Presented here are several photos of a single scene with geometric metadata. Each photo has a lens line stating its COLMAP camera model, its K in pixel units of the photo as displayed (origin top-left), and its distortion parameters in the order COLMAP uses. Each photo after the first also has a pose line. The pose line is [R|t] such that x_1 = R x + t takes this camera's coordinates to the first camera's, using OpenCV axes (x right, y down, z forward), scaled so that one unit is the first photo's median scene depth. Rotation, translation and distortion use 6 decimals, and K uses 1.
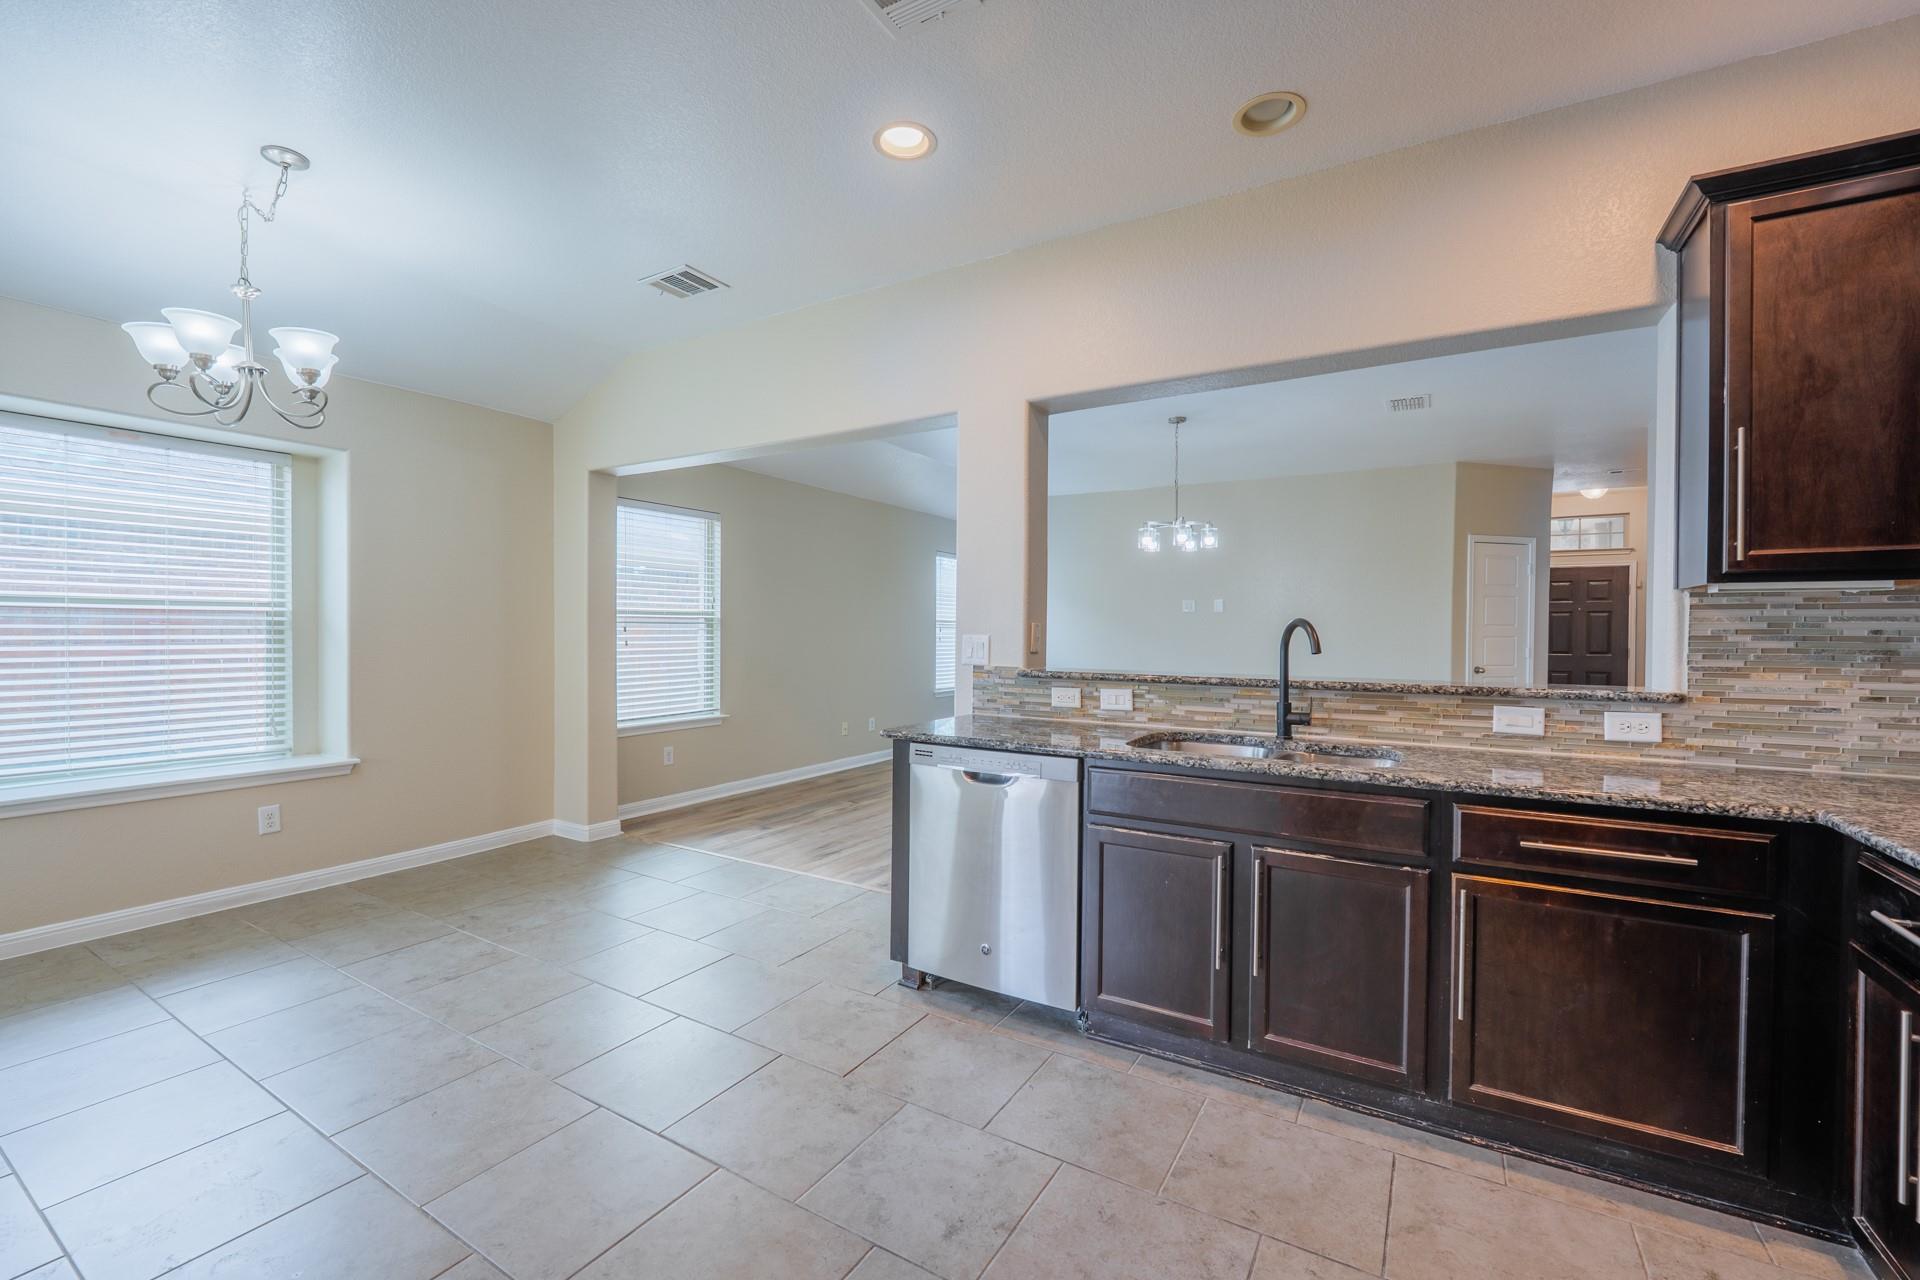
lens RADIAL K [[801.9, 0, 949.0], [0, 801.9, 641.6], [0, 0, 1]] dist [-0.001782, -0.005613]
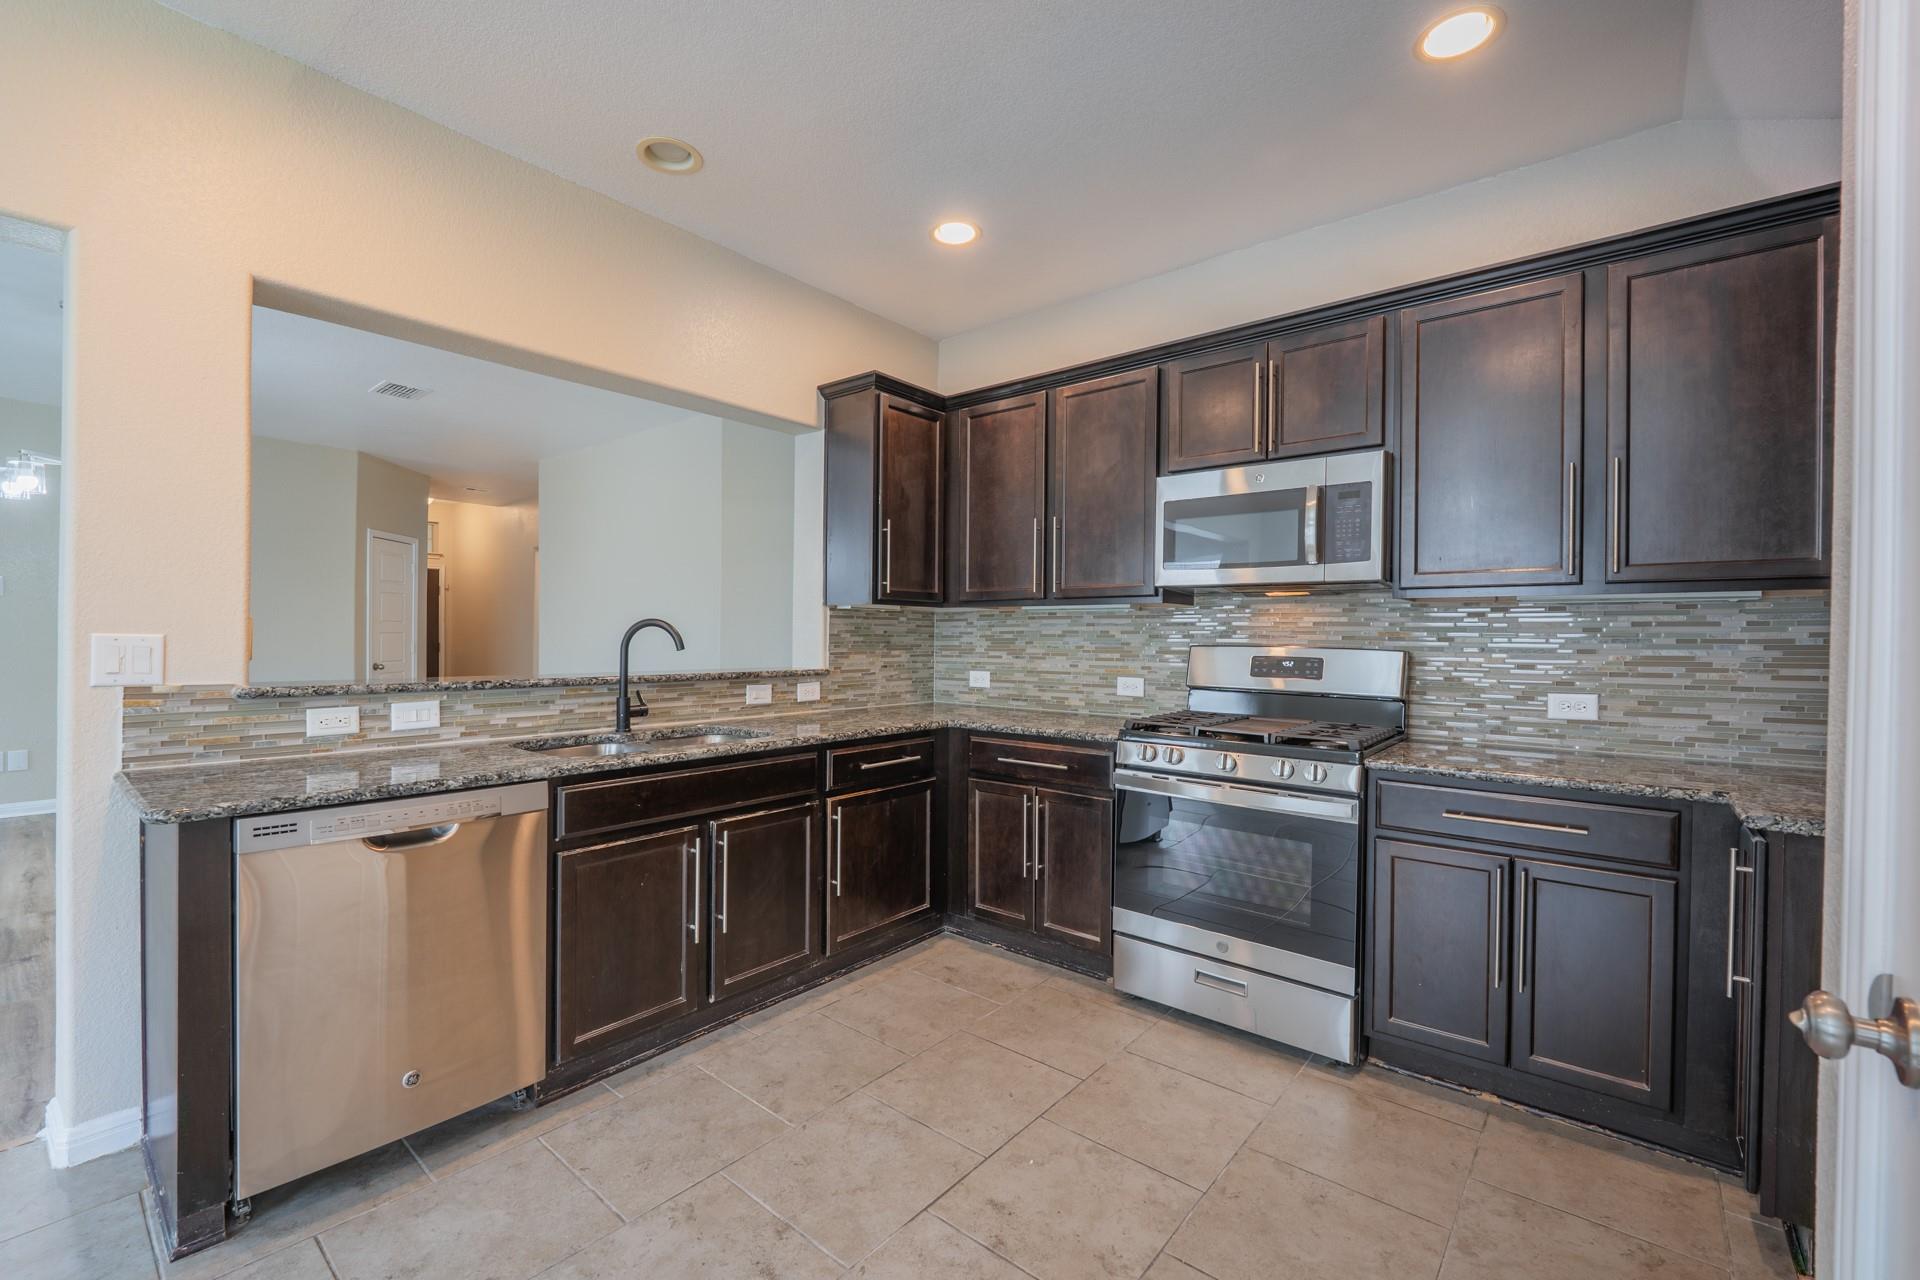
lens RADIAL K [[801.9, 0, 949.0], [0, 801.9, 641.6], [0, 0, 1]] dist [-0.001782, -0.005613]
pose [[0.151659, -0.012513, 0.988354, -0.559403], [0.005706, 0.999914, 0.011784, -0.007779], [-0.988416, 0.003853, 0.151718, 0.410488]]
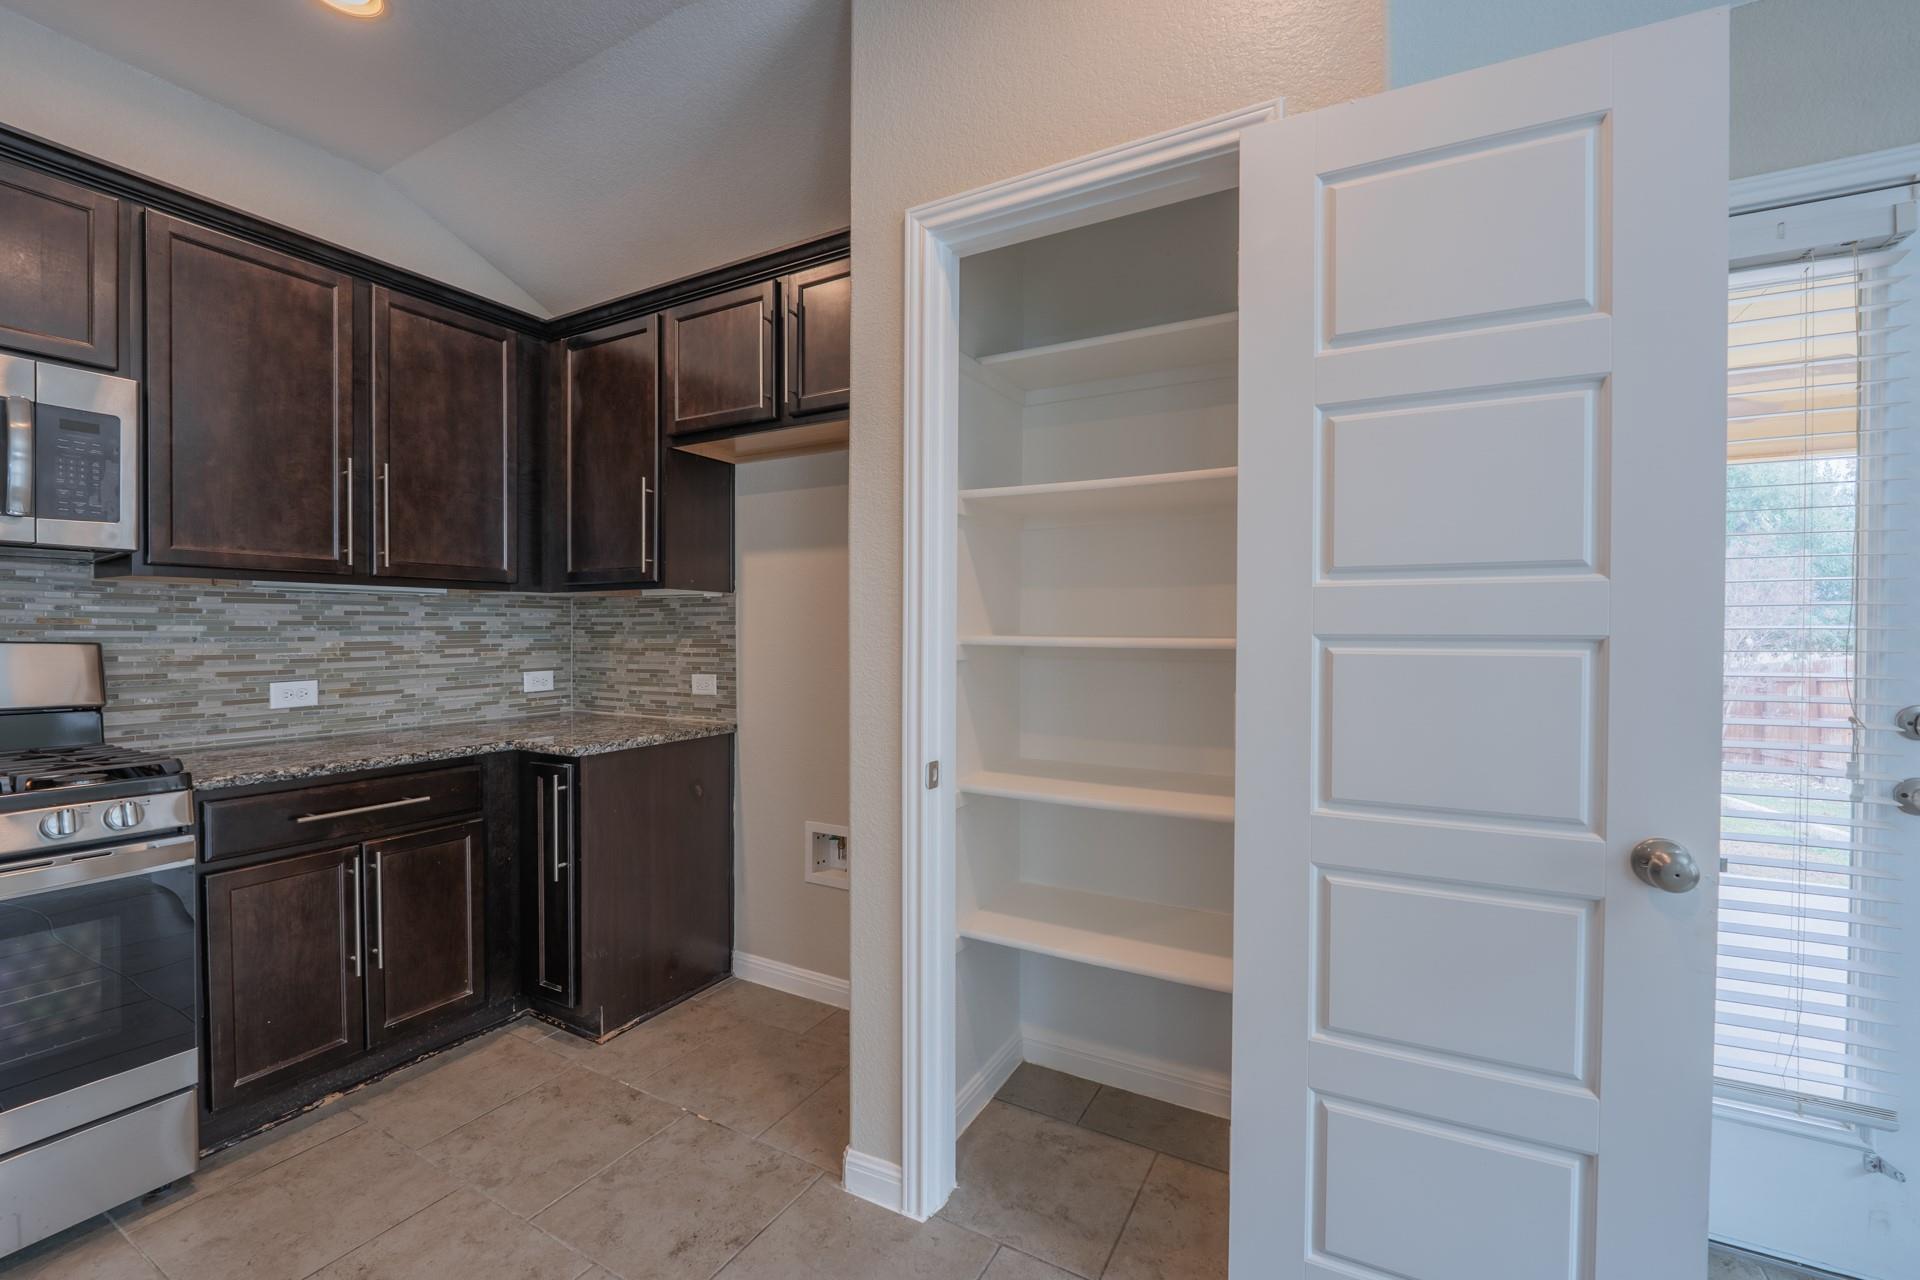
lens RADIAL K [[797.2, 0, 949.6], [0, 797.2, 642.6], [0, 0, 1]] dist [-0.001987, -0.006274]
pose [[-0.999362, -0.008810, -0.034619, -0.257023], [-0.009787, 0.999556, 0.028160, -0.010818], [0.034356, 0.028481, -0.999004, 0.787009]]
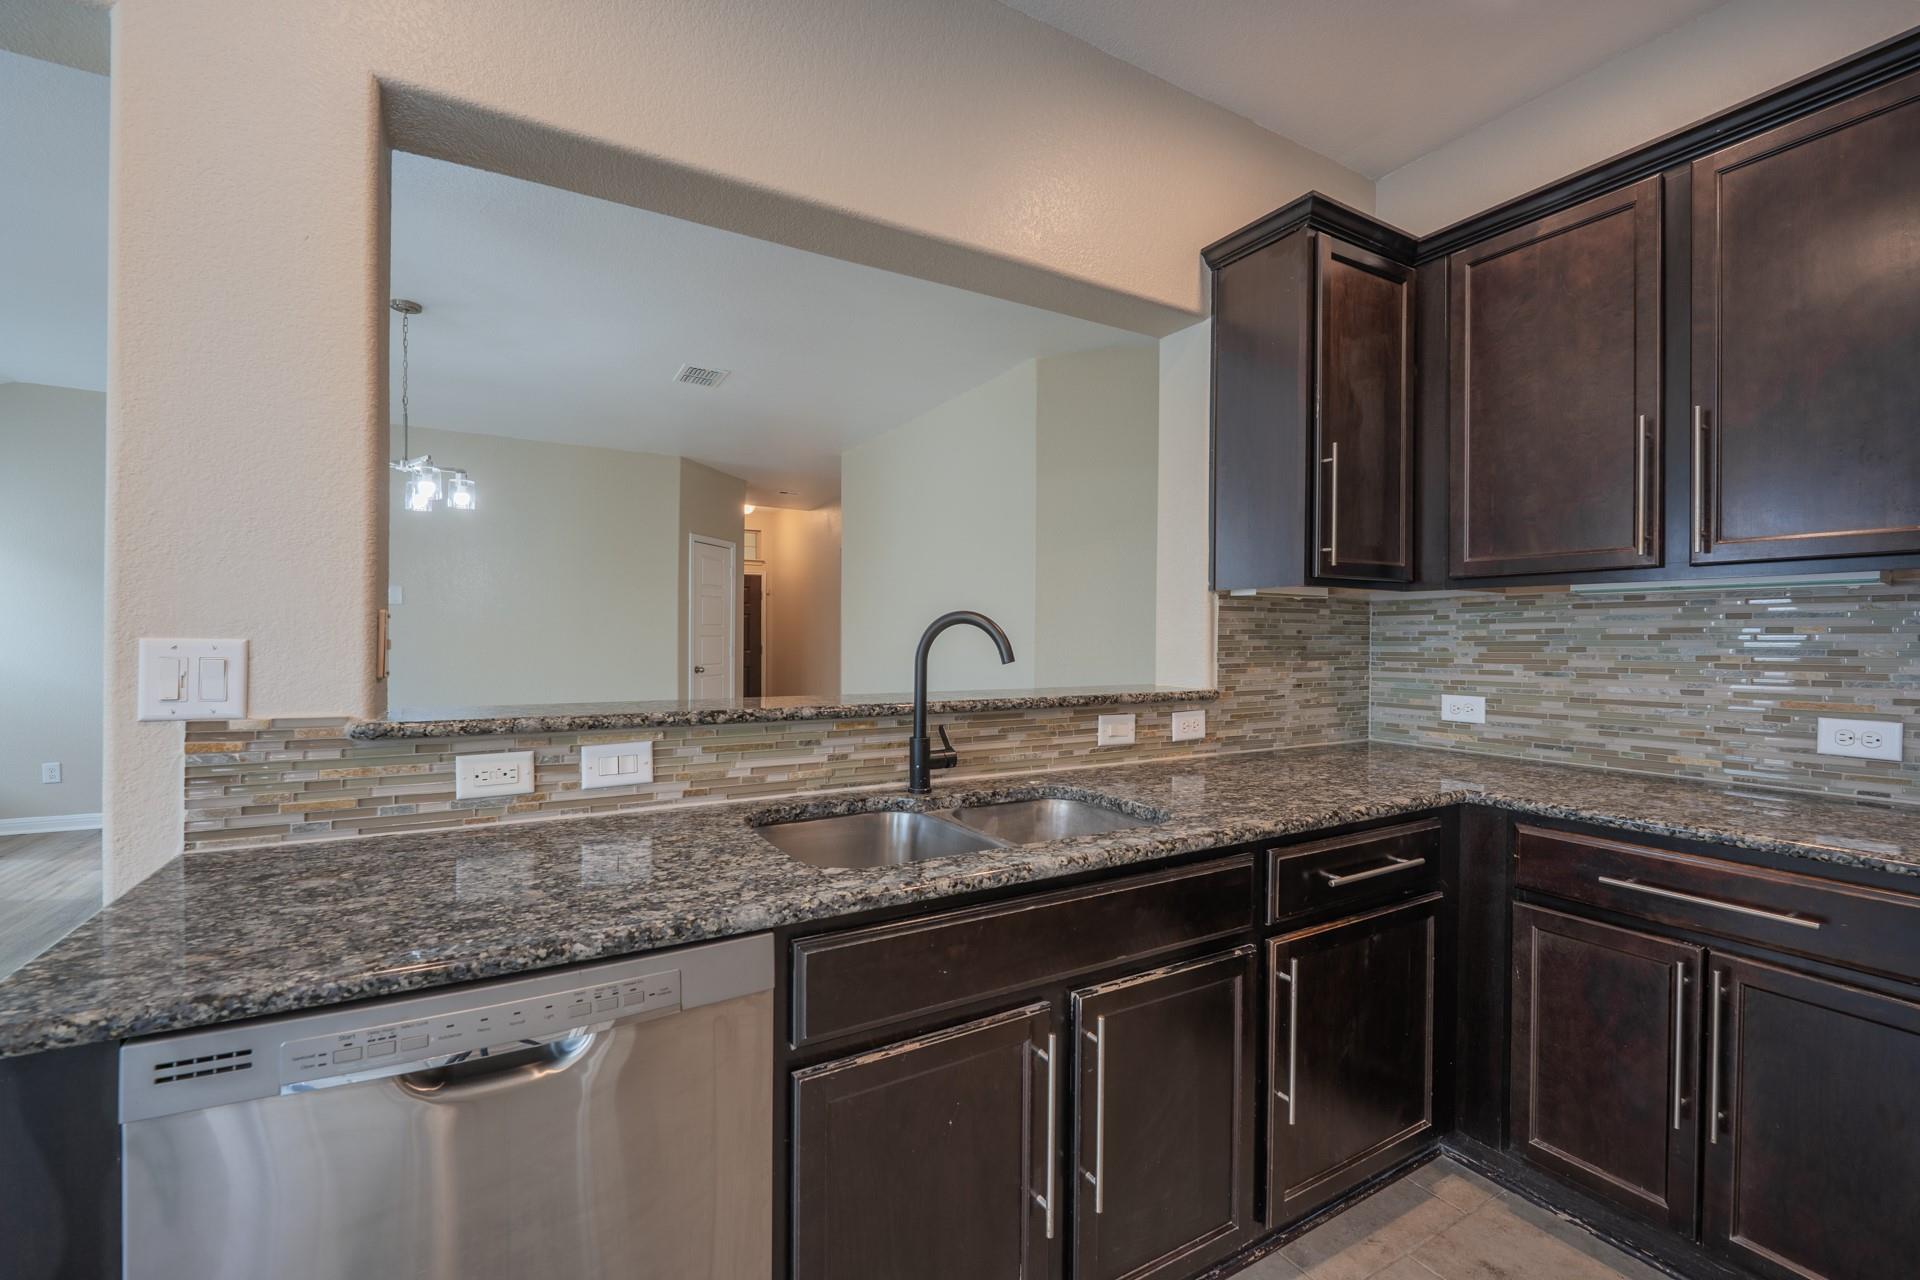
lens RADIAL K [[797.2, 0, 949.6], [0, 797.2, 642.6], [0, 0, 1]] dist [-0.001987, -0.006274]
pose [[0.486925, -0.011035, 0.873374, -0.145121], [0.009692, 0.999927, 0.007230, -0.007164], [-0.873390, 0.004944, 0.486996, 0.651744]]
